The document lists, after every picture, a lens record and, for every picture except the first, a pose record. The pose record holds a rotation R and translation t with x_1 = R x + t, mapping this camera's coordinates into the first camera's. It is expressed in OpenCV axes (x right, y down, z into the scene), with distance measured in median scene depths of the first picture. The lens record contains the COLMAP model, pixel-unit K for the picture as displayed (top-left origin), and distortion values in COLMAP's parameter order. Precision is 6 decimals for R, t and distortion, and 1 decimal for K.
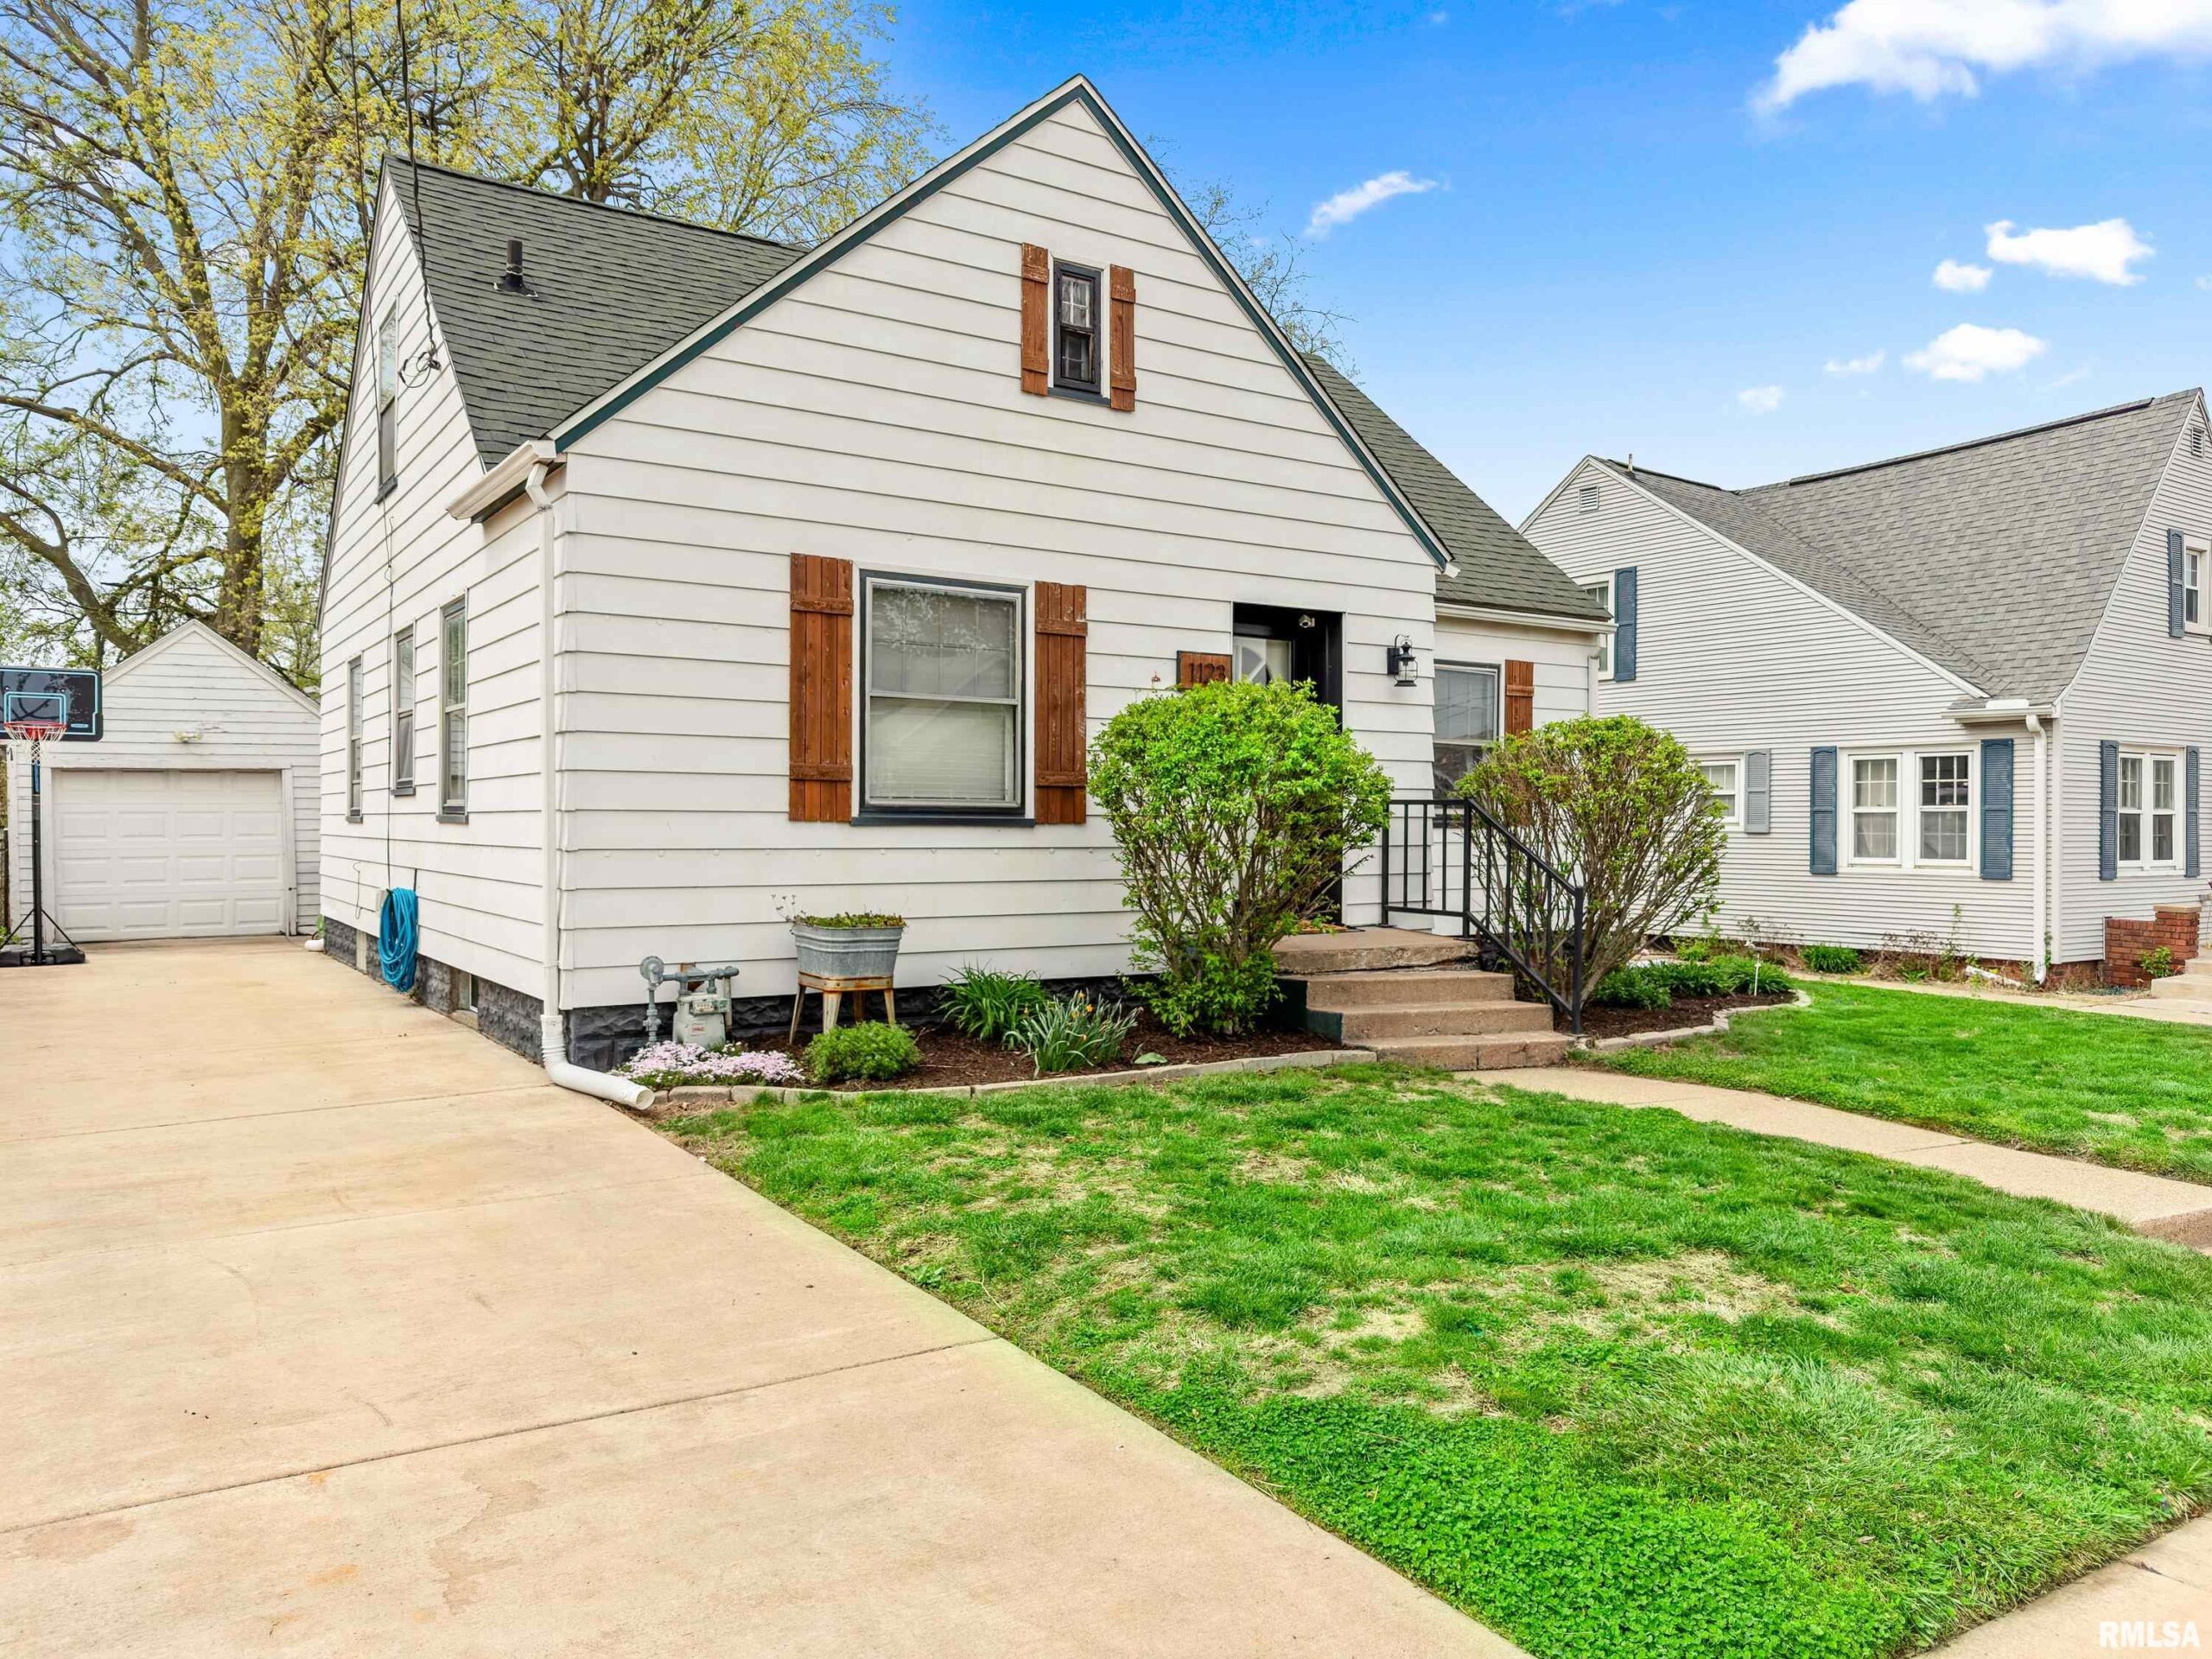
lens RADIAL K [[1568.7, 0, 1085.5], [0, 1568.7, 838.6], [0, 0, 1]] dist [-0.007464, -0.006662]
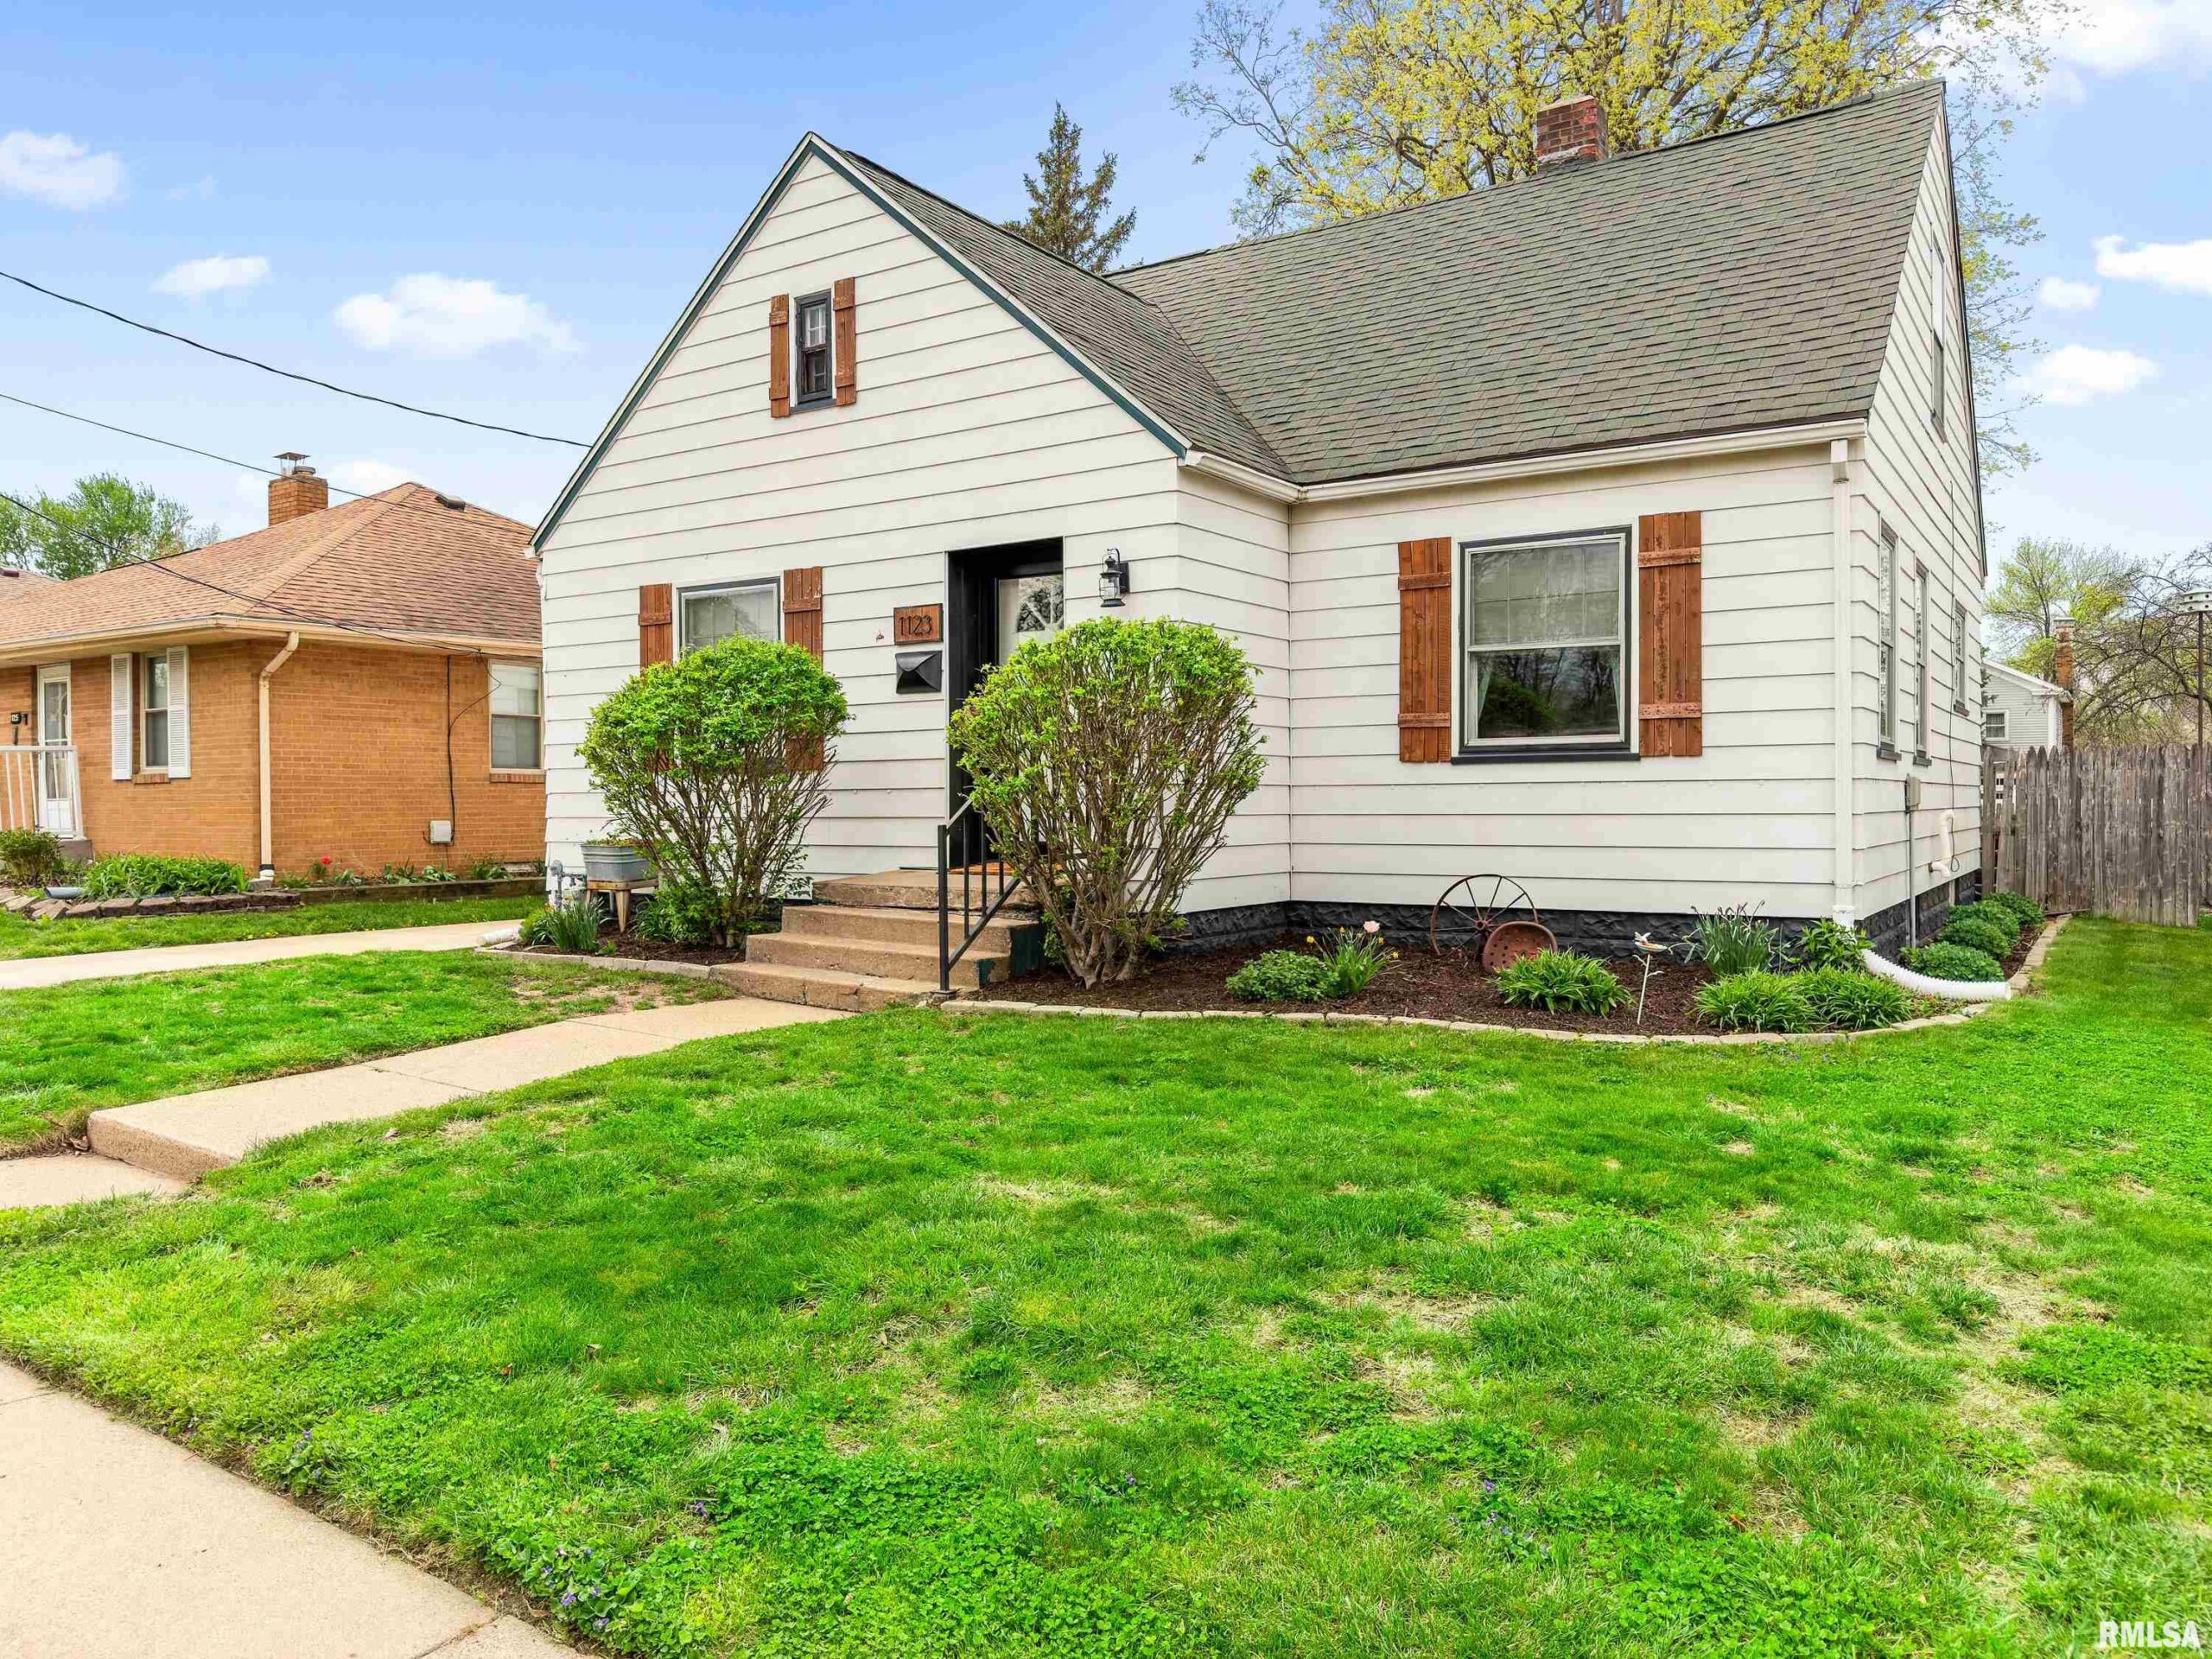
lens RADIAL K [[1568.7, 0, 1125.8], [0, 1568.7, 819.9], [0, 0, 1]] dist [-0.007464, -0.006662]
pose [[0.409277, 0.003566, -0.912403, 1.178774], [0.003322, 0.999980, 0.005399, 0.023273], [0.912404, -0.005241, 0.409257, 0.737484]]
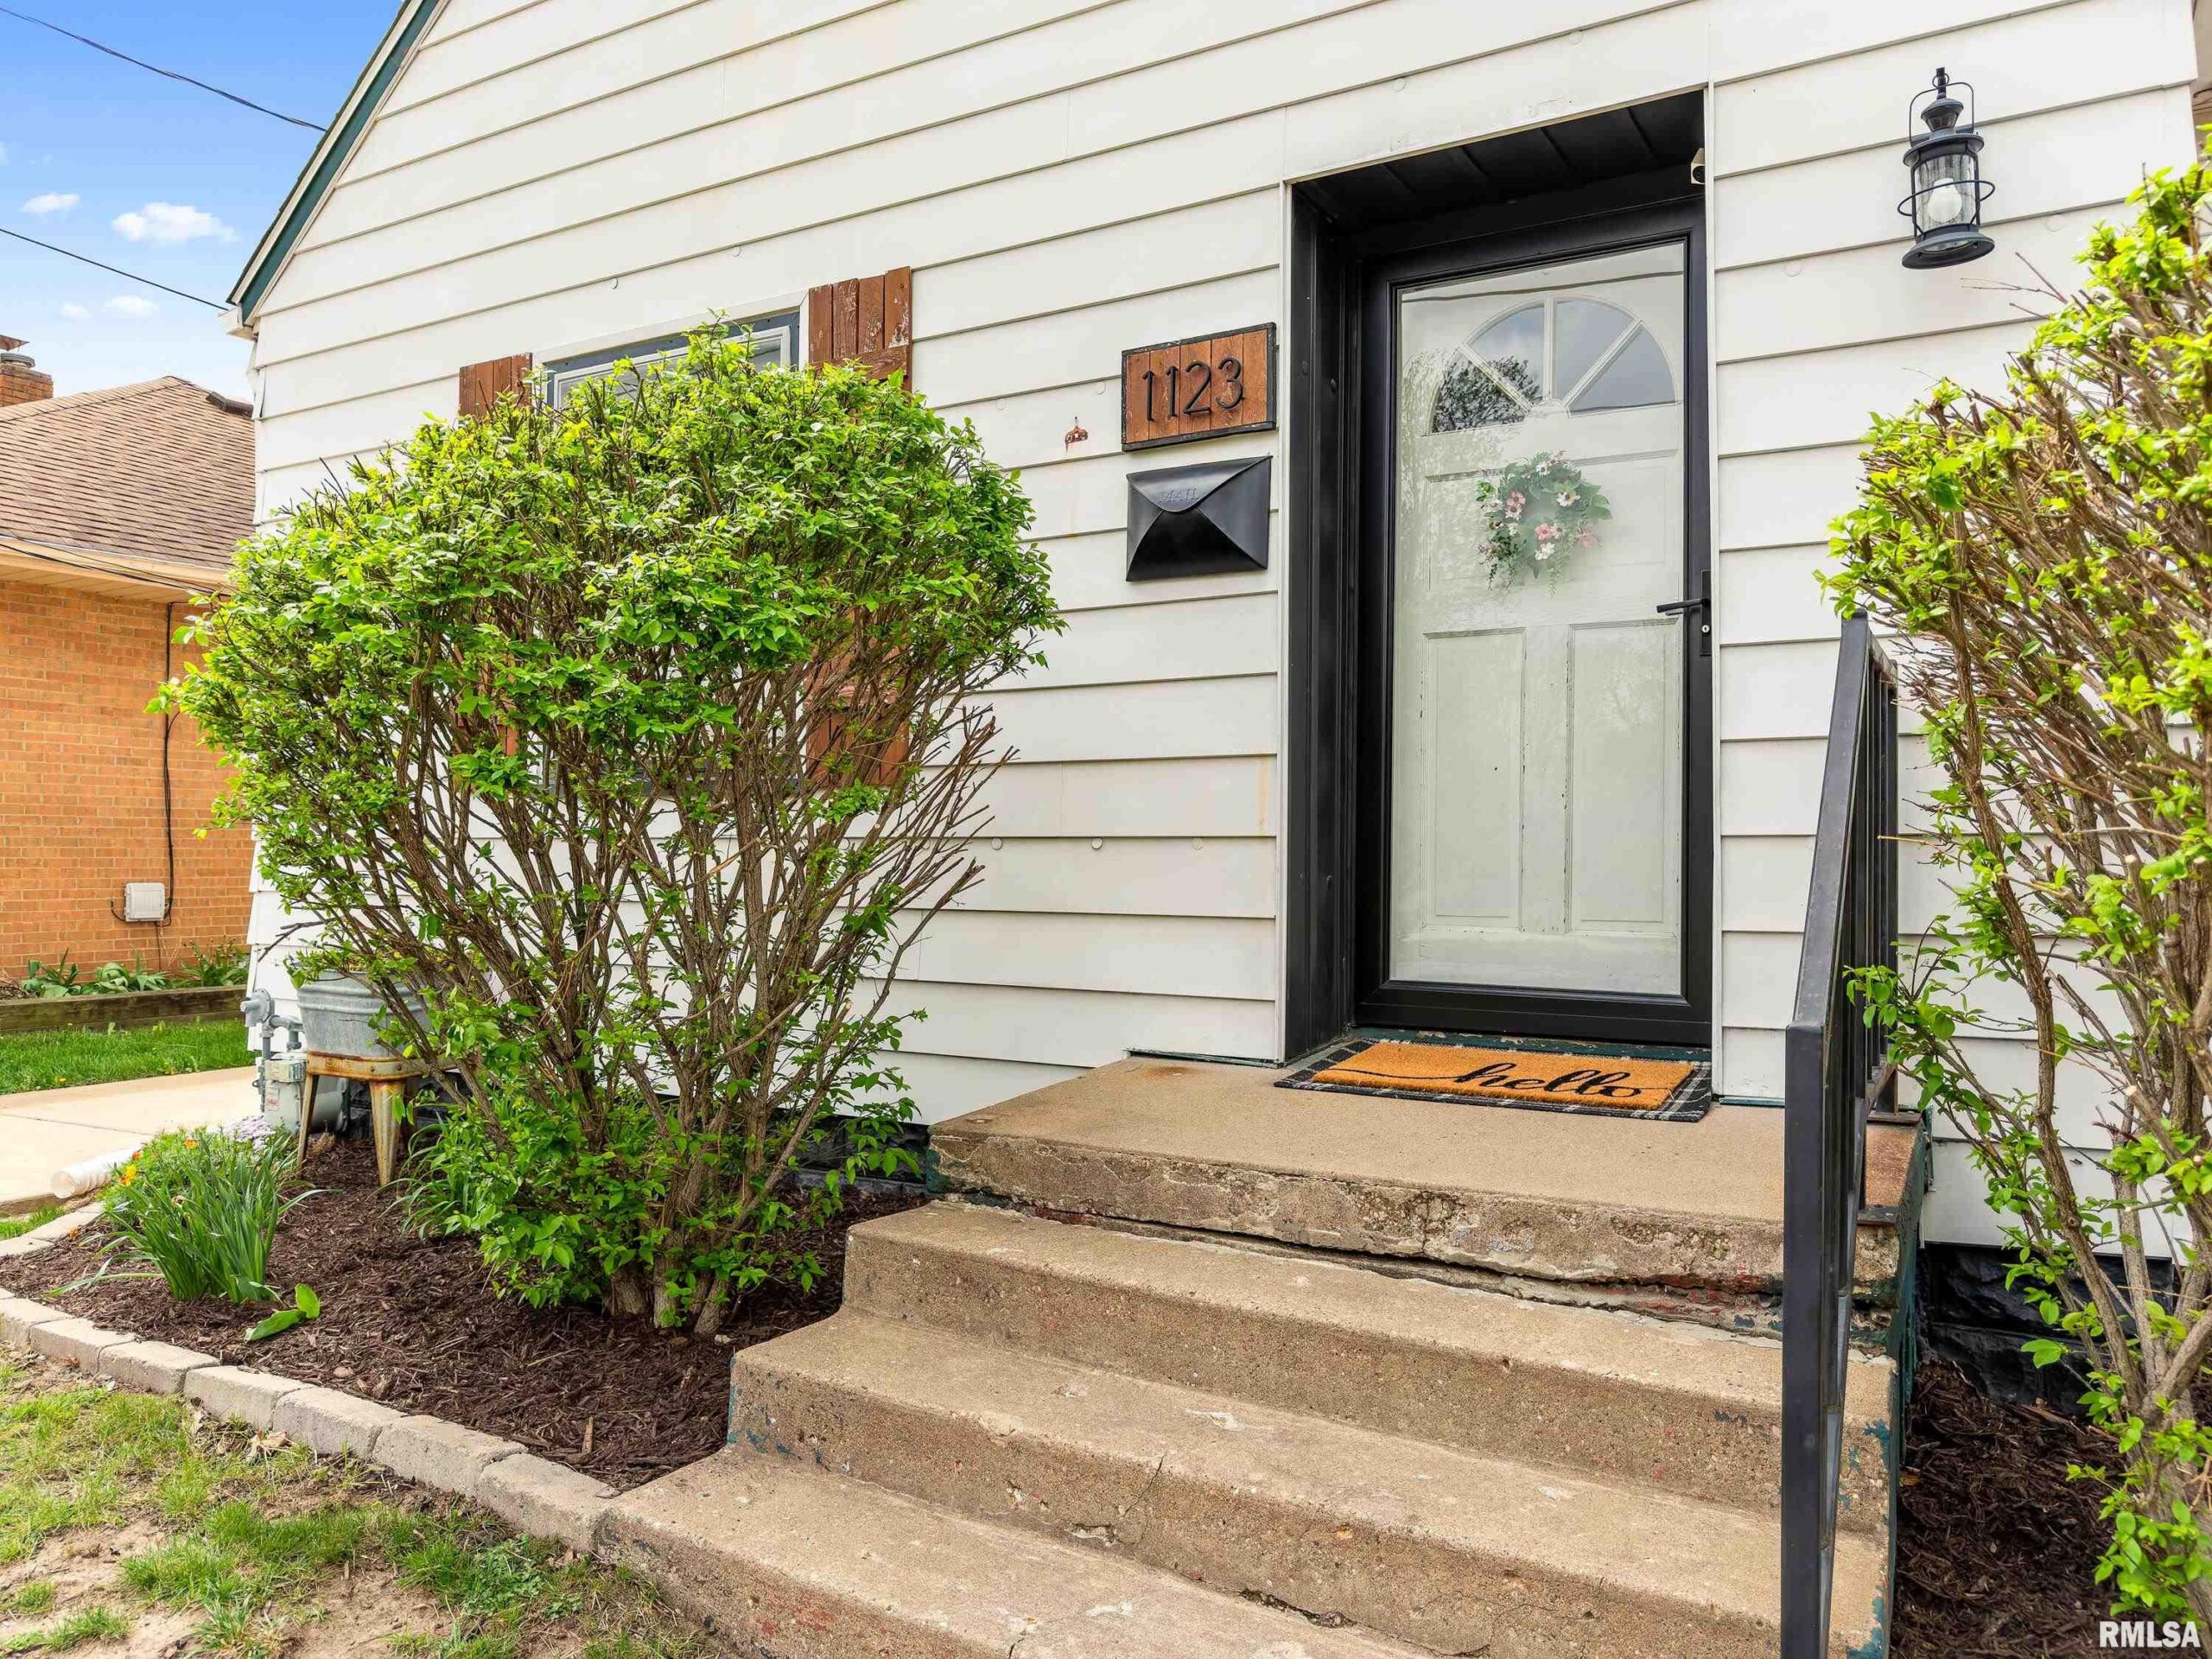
lens RADIAL K [[1568.7, 0, 1101.3], [0, 1568.7, 838.9], [0, 0, 1]] dist [-0.007464, -0.006662]
pose [[0.448936, -0.011391, -0.893491, 0.439163], [-0.009496, 0.999801, -0.017517, 0.013728], [0.893513, 0.016348, 0.448739, 0.858779]]
